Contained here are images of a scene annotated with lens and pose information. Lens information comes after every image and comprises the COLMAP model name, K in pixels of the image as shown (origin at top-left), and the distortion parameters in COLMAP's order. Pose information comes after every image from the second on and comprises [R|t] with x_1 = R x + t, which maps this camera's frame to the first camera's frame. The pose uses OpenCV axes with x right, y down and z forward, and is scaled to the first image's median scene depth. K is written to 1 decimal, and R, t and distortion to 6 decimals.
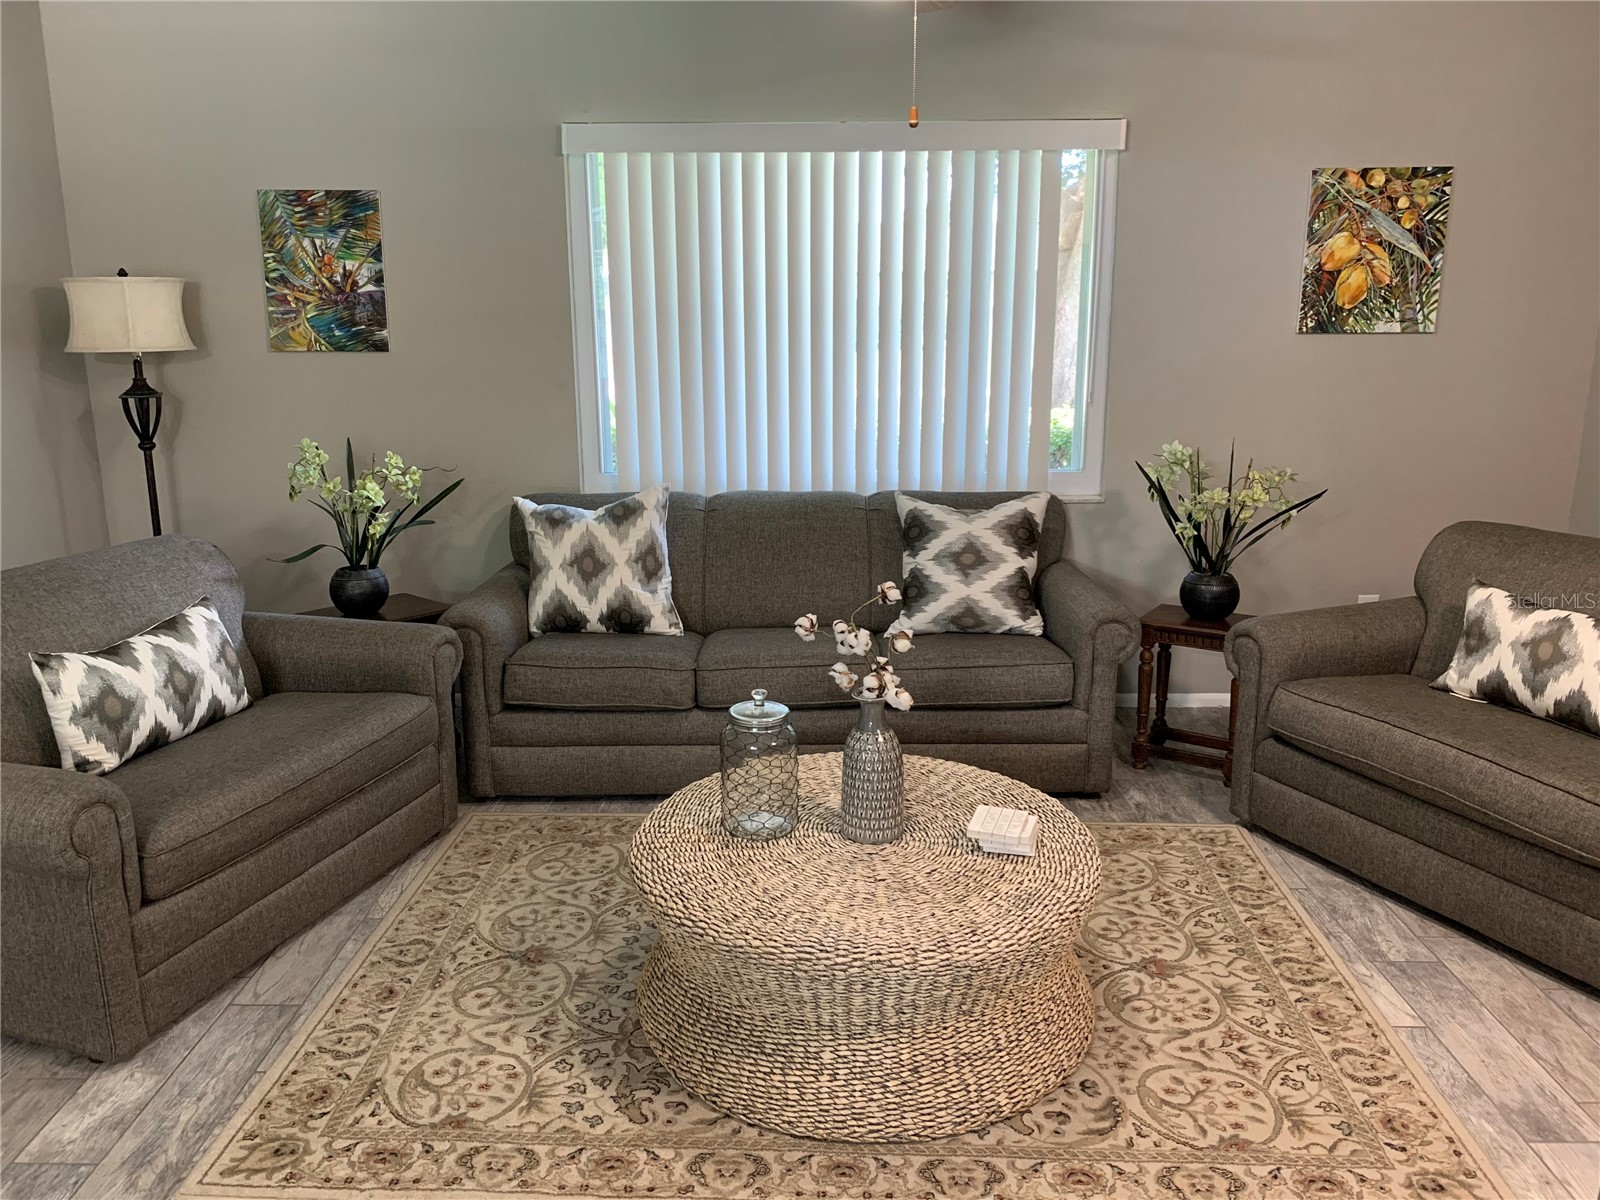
lens RADIAL K [[1218.2, 0, 805.4], [0, 1218.2, 584.0], [0, 0, 1]] dist [0.029234, -0.042378]
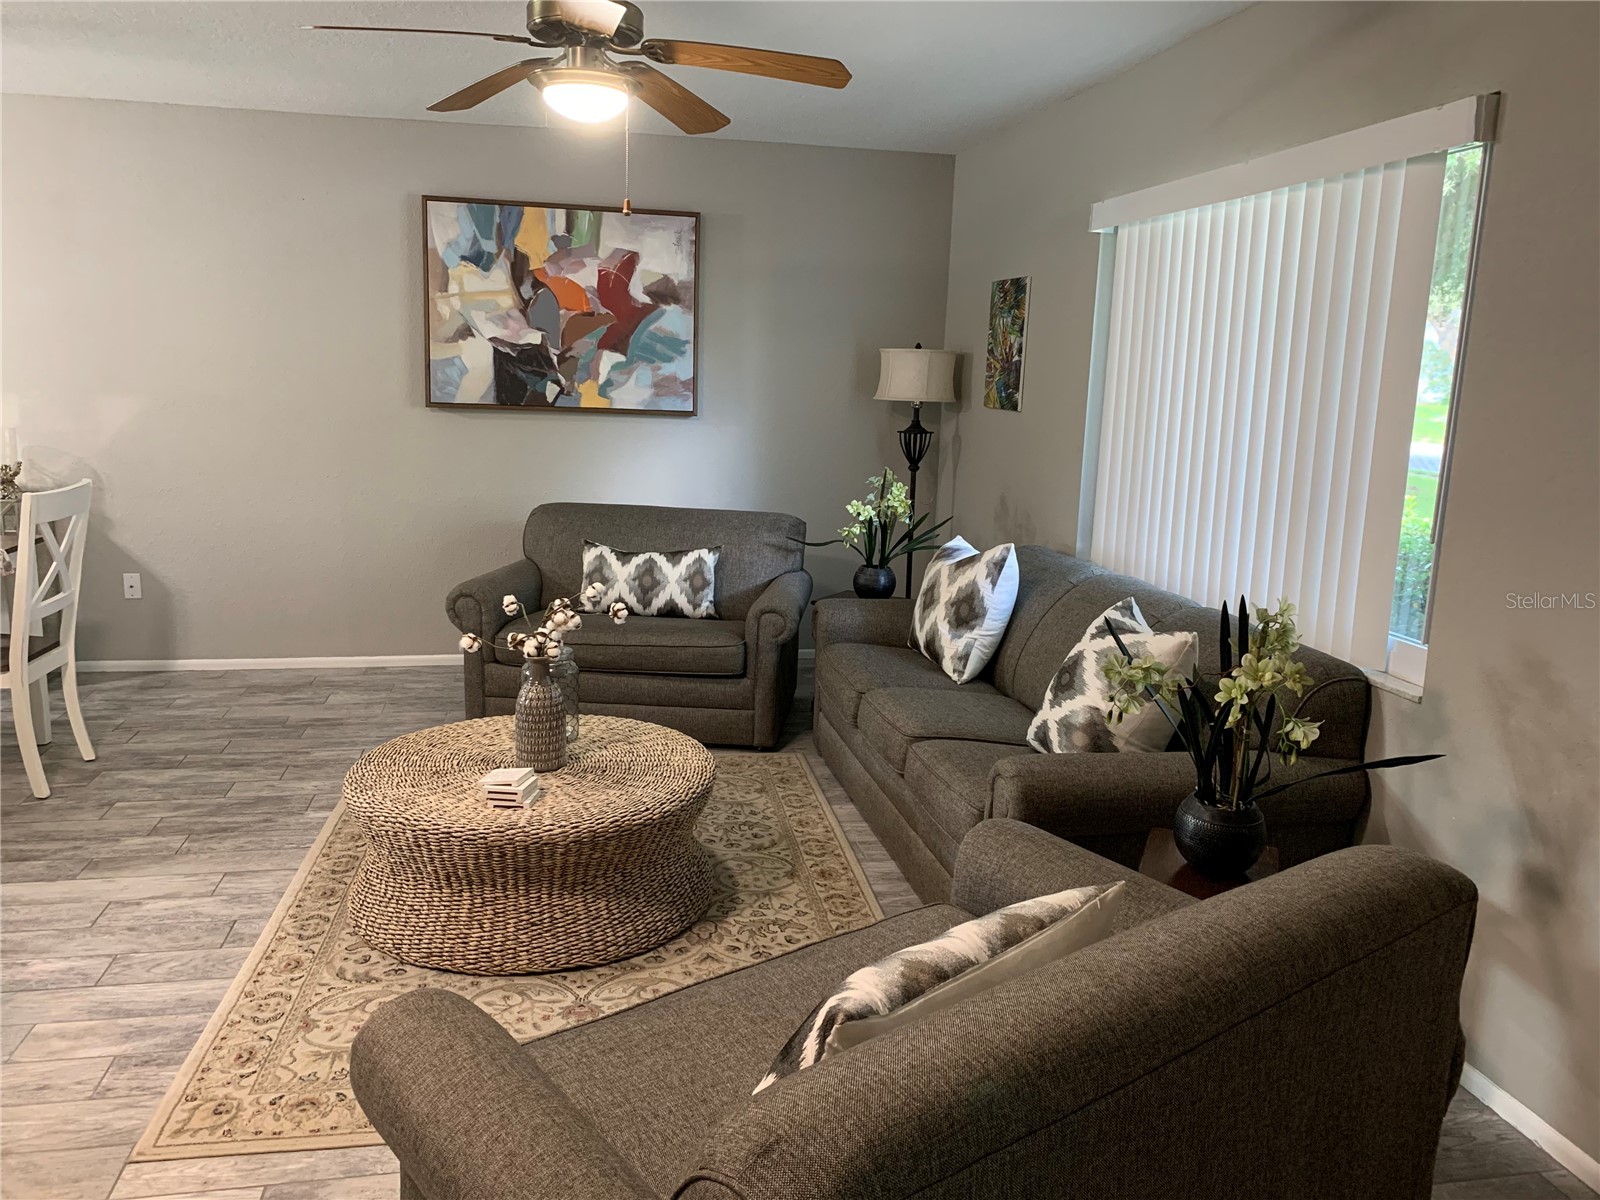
lens RADIAL K [[1218.2, 0, 795.5], [0, 1218.2, 602.3], [0, 0, 1]] dist [0.029234, -0.042378]
pose [[0.201512, 0.199294, -0.958997, 1.387570], [-0.249103, 0.957317, 0.146601, -0.232133], [0.947281, 0.209347, 0.242556, 0.959761]]
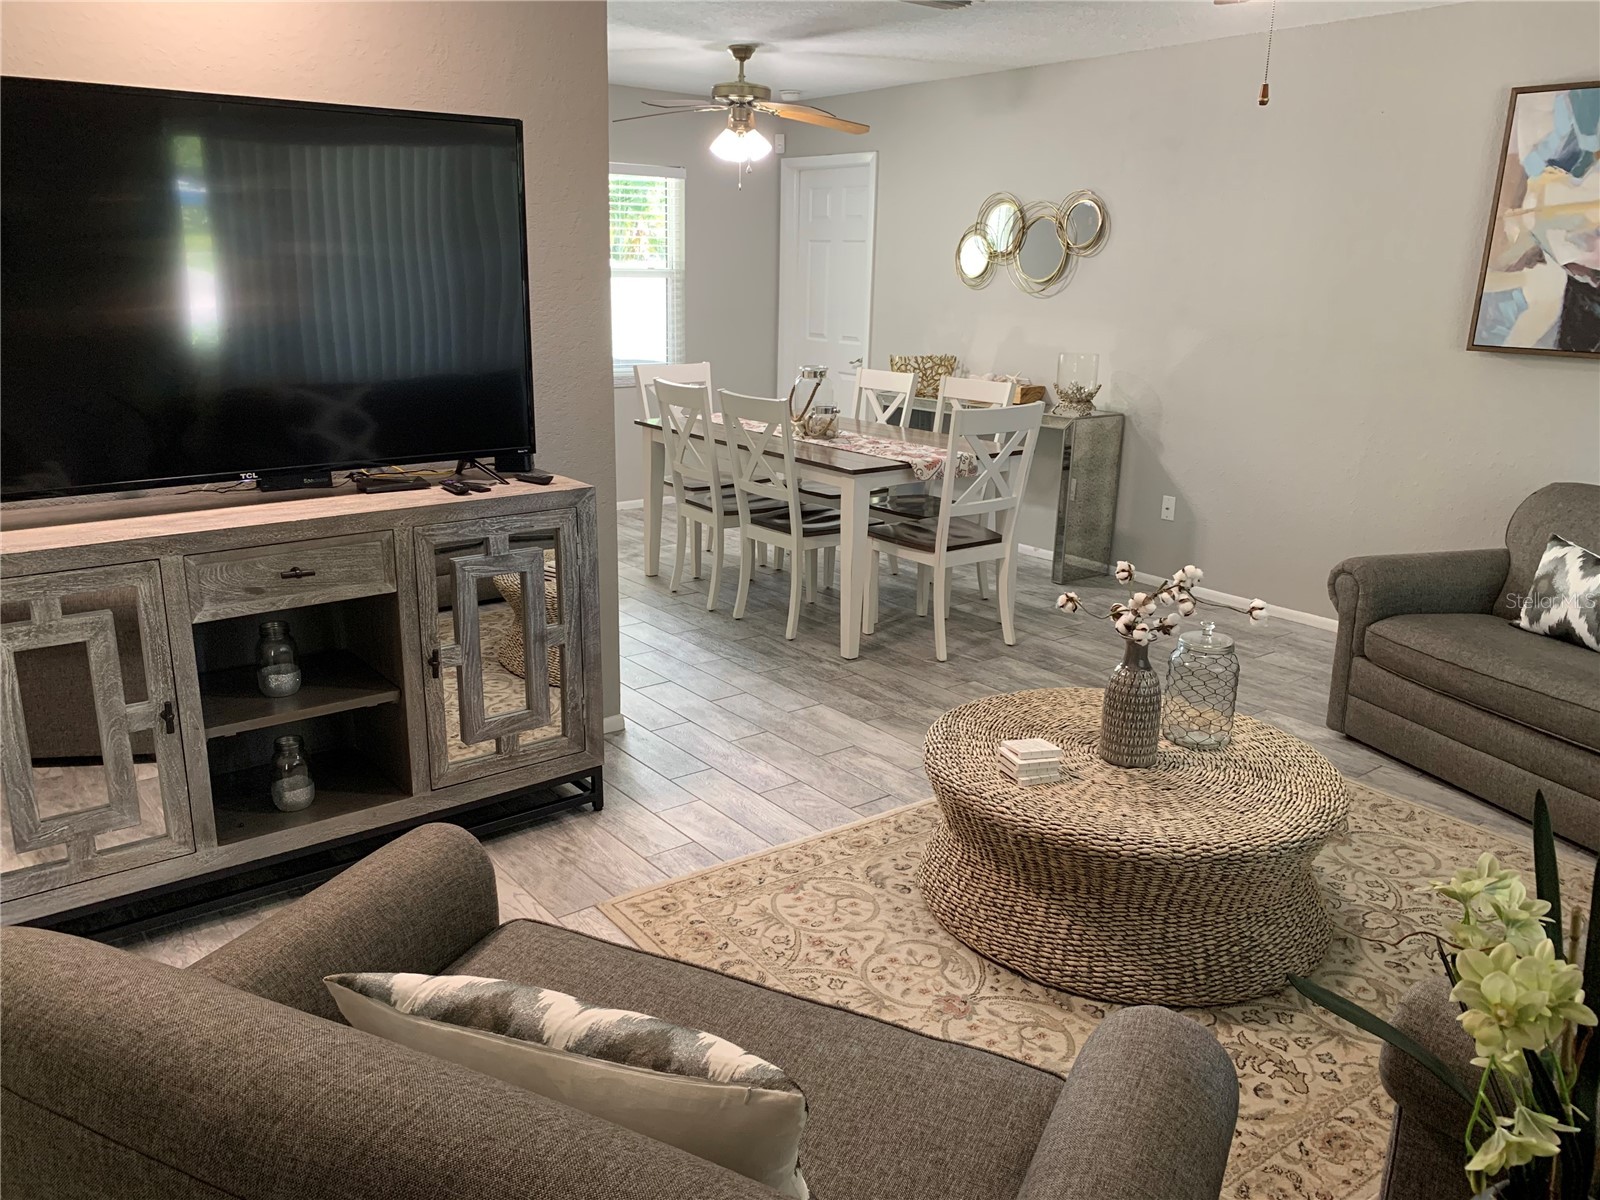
lens RADIAL K [[1218.2, 0, 795.2], [0, 1218.2, 600.3], [0, 0, 1]] dist [0.029234, -0.042378]
pose [[-0.790367, 0.158018, -0.591904, 1.005161], [-0.147243, 0.888846, 0.433904, -0.399026], [0.594676, 0.430097, -0.679247, 1.615001]]
